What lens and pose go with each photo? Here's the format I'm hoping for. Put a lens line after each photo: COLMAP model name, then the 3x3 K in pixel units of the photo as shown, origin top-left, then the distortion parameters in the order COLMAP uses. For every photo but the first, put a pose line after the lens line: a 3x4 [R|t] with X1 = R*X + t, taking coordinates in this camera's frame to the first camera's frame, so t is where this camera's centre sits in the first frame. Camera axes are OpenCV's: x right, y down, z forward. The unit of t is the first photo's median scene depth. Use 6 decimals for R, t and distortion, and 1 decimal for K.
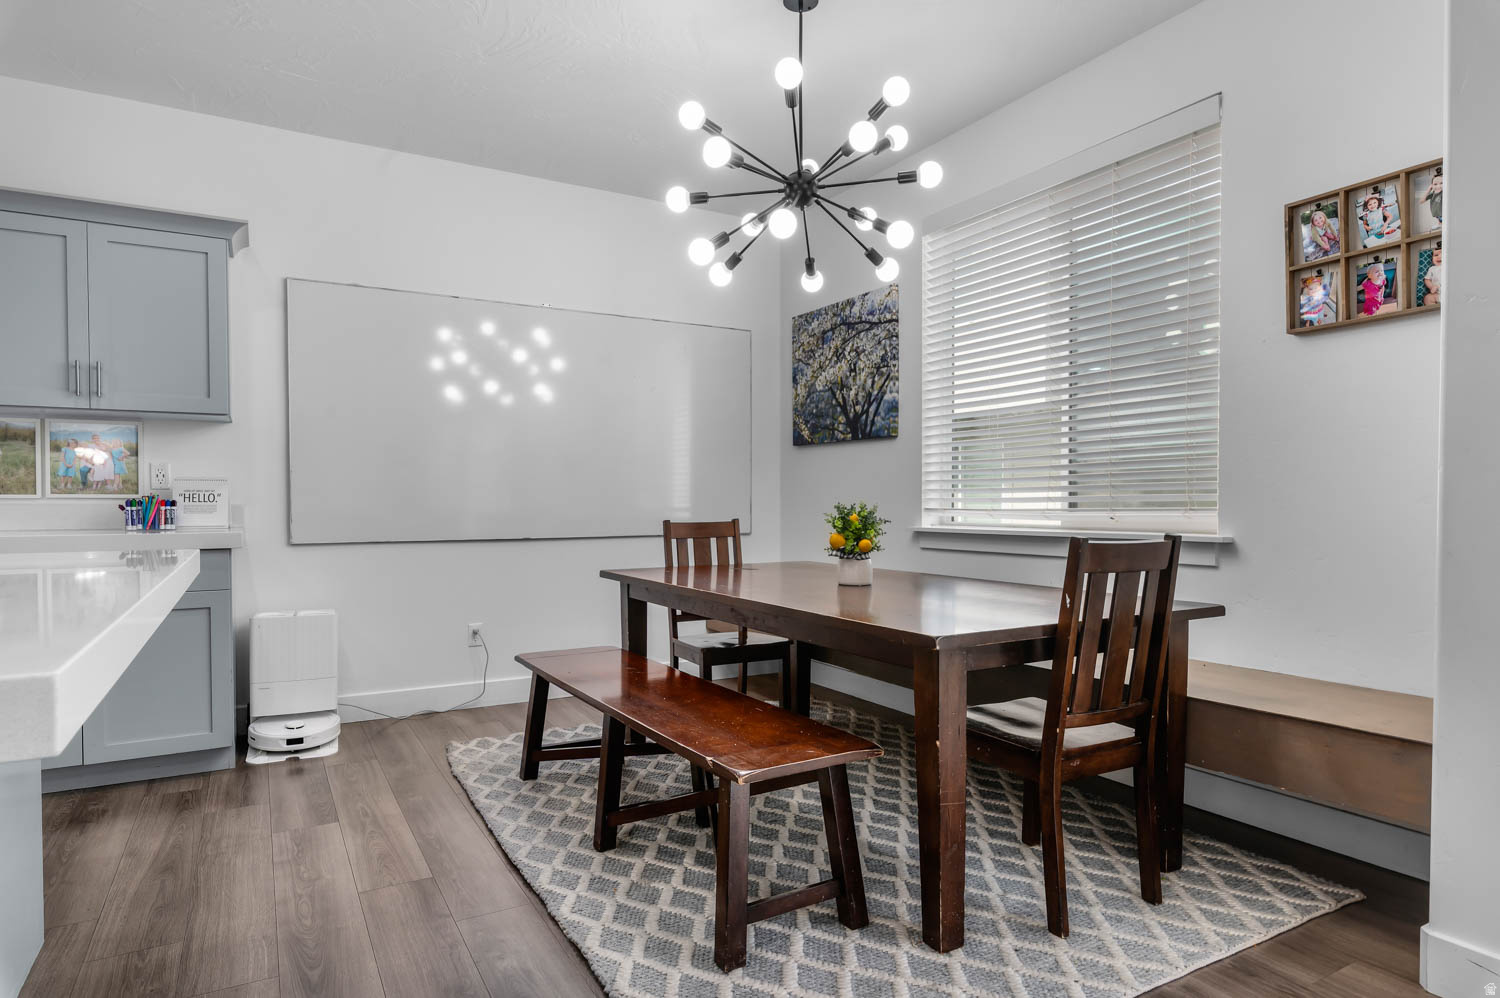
lens RADIAL K [[863.1, 0, 754.0], [0, 863.1, 522.7], [0, 0, 1]] dist [0.002598, 0.000917]
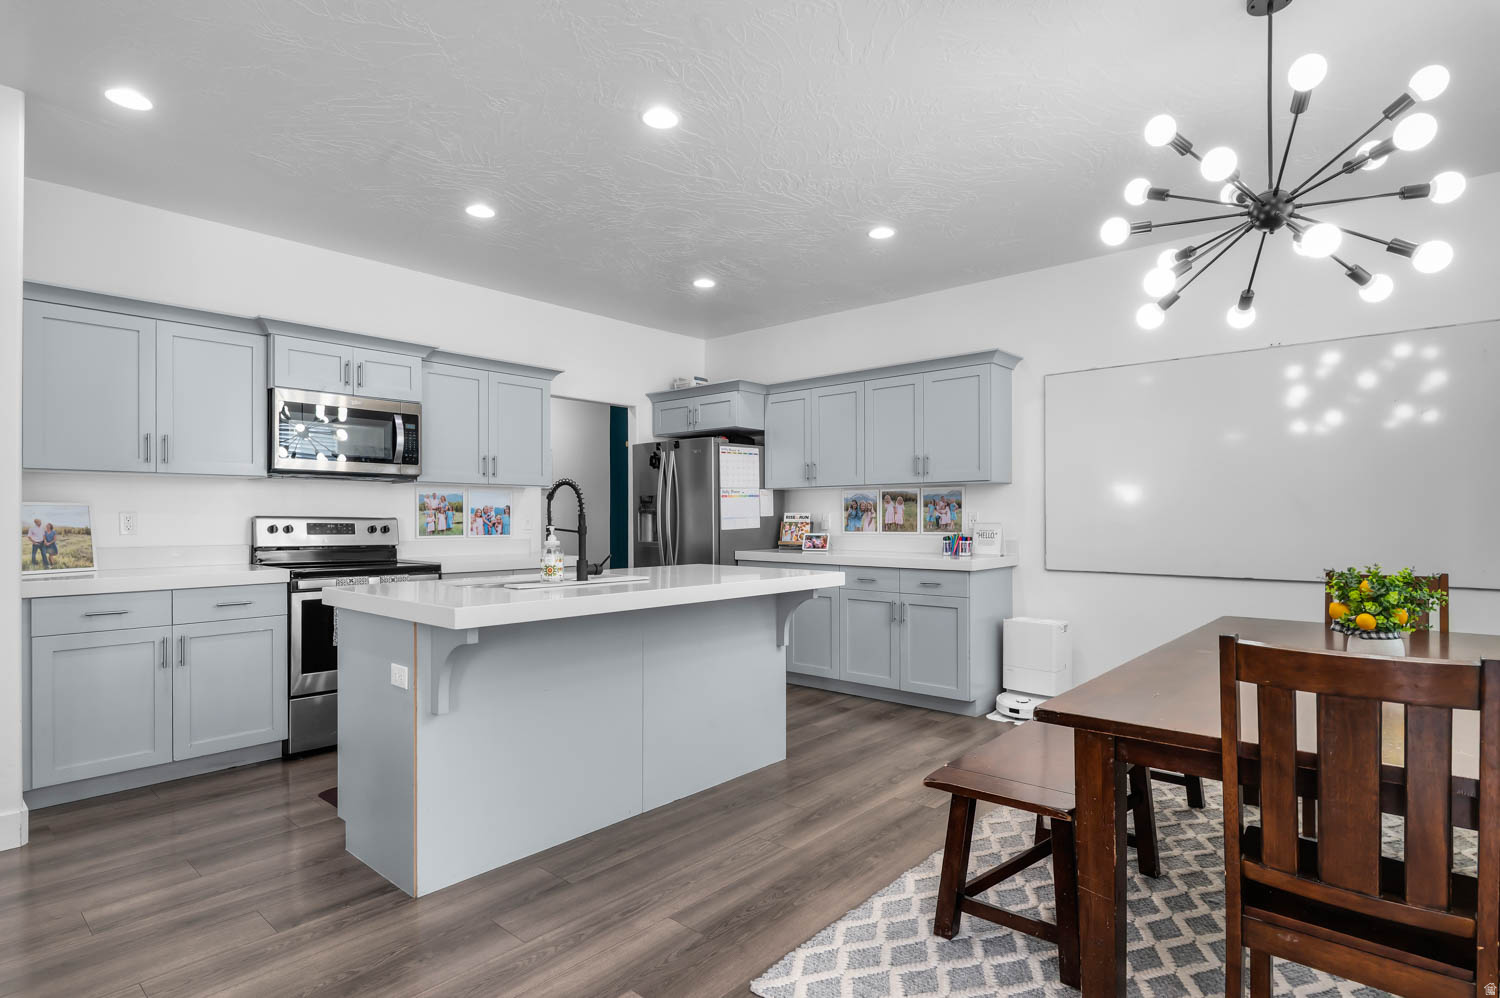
lens RADIAL K [[763.3, 0, 762.7], [0, 763.3, 517.2], [0, 0, 1]] dist [0.000311, -0.000155]
pose [[0.326043, 0.001634, -0.945354, 0.496438], [-0.022862, 0.999720, -0.006157, -0.043620], [0.945079, 0.023620, 0.325988, 0.197120]]
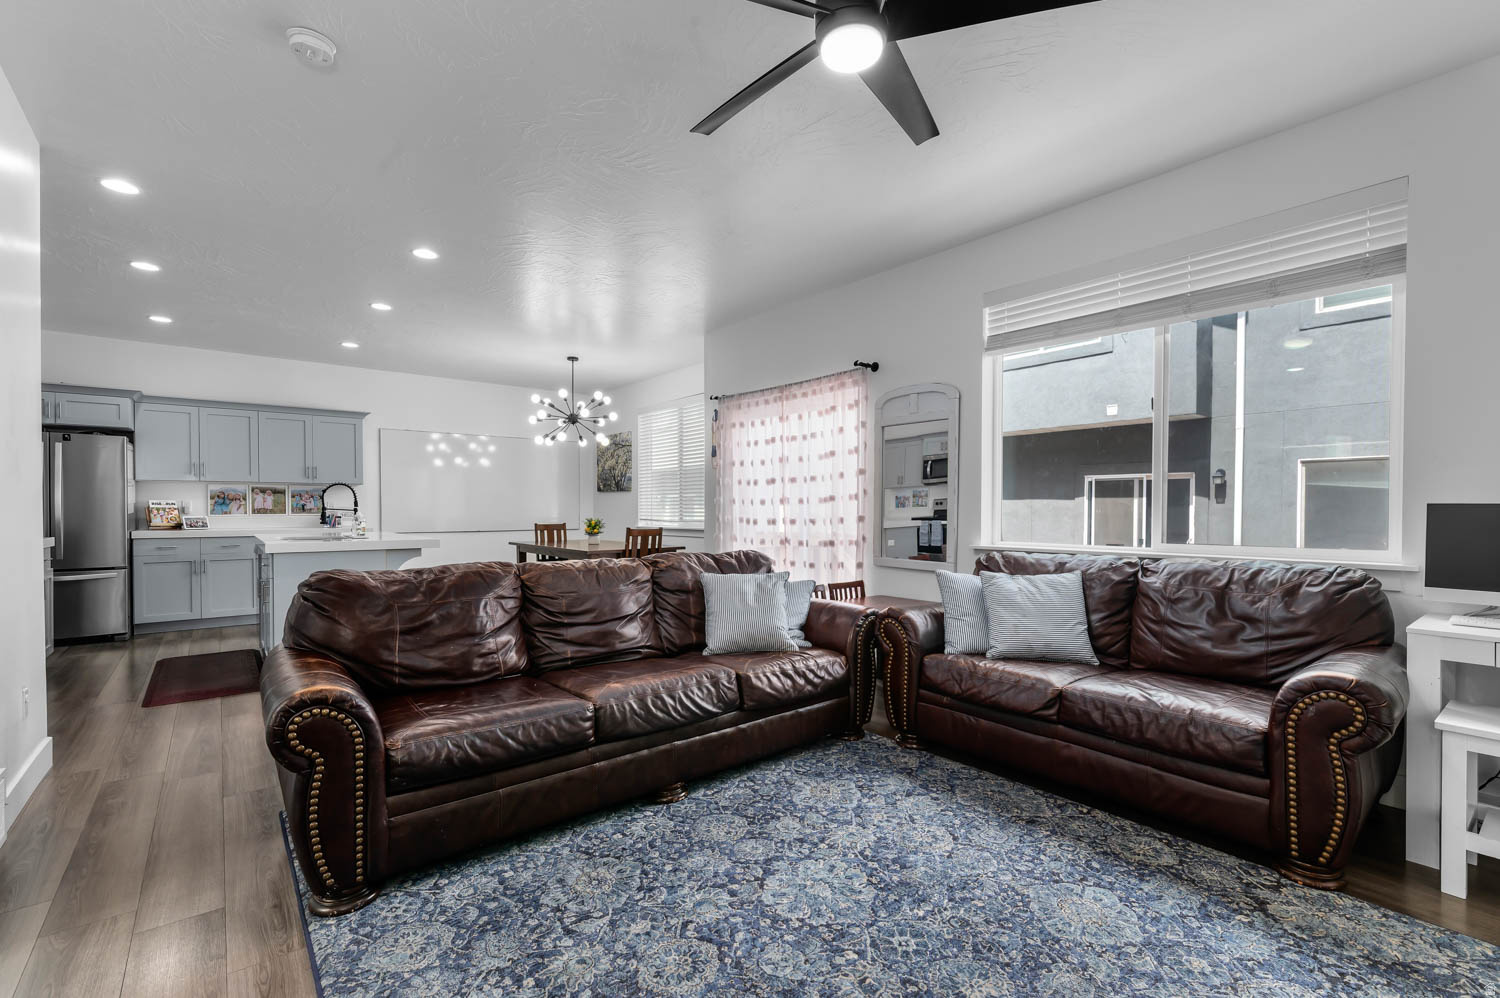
lens RADIAL K [[646.6, 0, 753.1], [0, 646.6, 521.8], [0, 0, 1]] dist [0.001350, -0.000291]
pose [[0.986843, -0.000978, 0.161679, 0.253743], [0.001759, 0.999987, -0.004687, 0.002969], [-0.161672, 0.004910, 0.986832, -1.140419]]
